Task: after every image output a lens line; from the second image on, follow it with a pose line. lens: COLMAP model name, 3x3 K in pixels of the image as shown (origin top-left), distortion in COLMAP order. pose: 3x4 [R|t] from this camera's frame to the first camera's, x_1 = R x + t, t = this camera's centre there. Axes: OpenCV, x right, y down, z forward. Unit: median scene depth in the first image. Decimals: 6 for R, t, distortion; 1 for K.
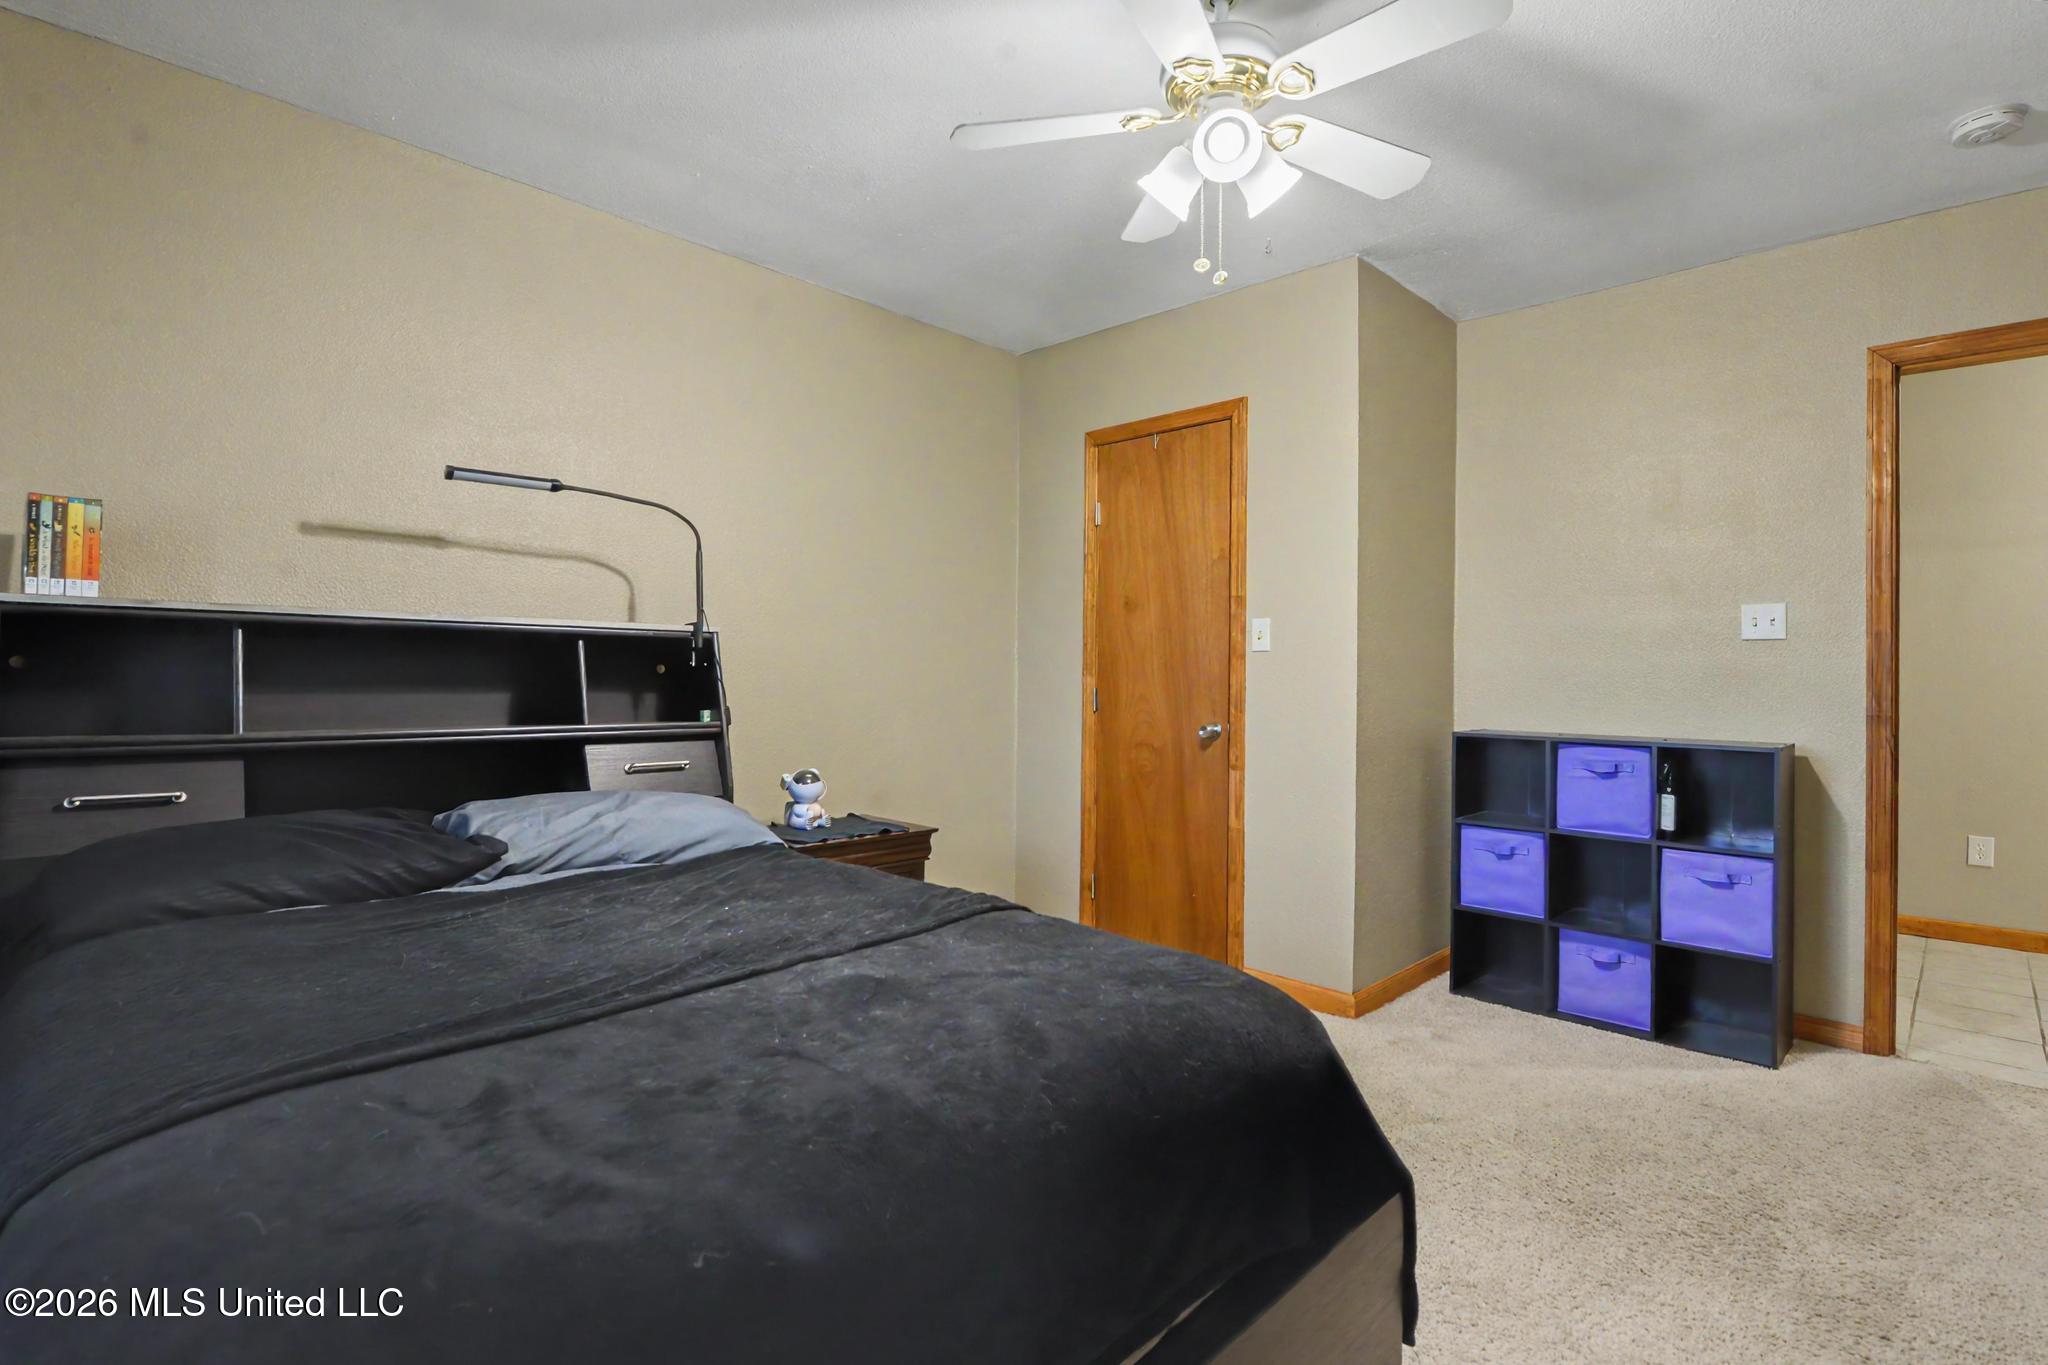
lens RADIAL K [[945.6, 0, 1005.4], [0, 945.6, 677.6], [0, 0, 1]] dist [-0.002536, -0.000605]
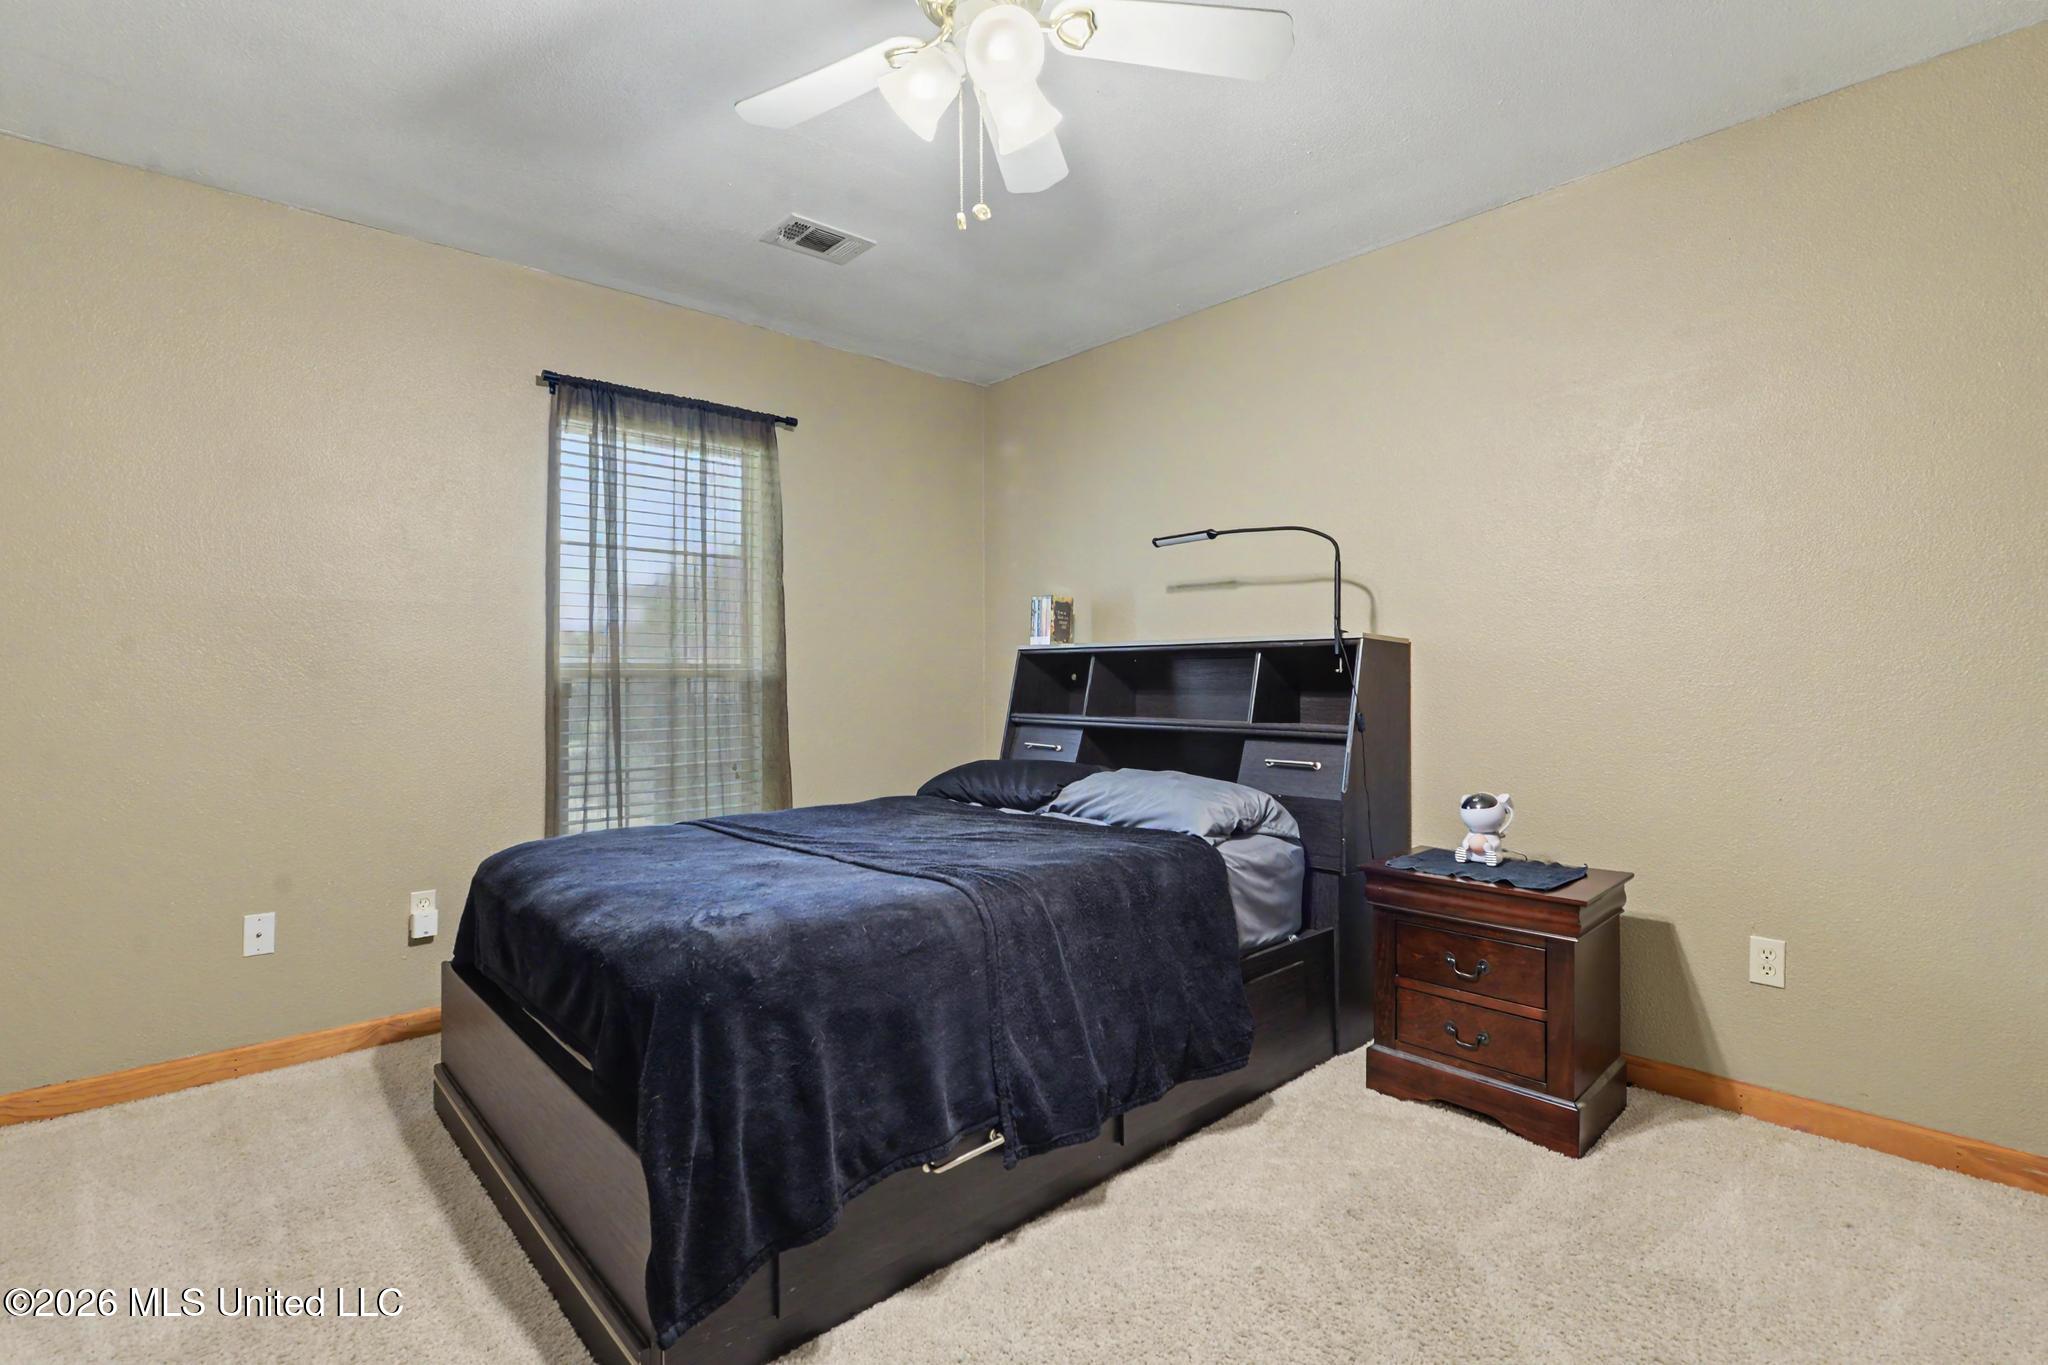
lens RADIAL K [[945.6, 0, 1005.4], [0, 945.6, 677.6], [0, 0, 1]] dist [-0.002536, -0.000605]
pose [[-0.048279, -0.011325, -0.998770, 0.763929], [0.005146, 0.999920, -0.011586, 0.004349], [0.998821, -0.005699, -0.048217, 0.734460]]
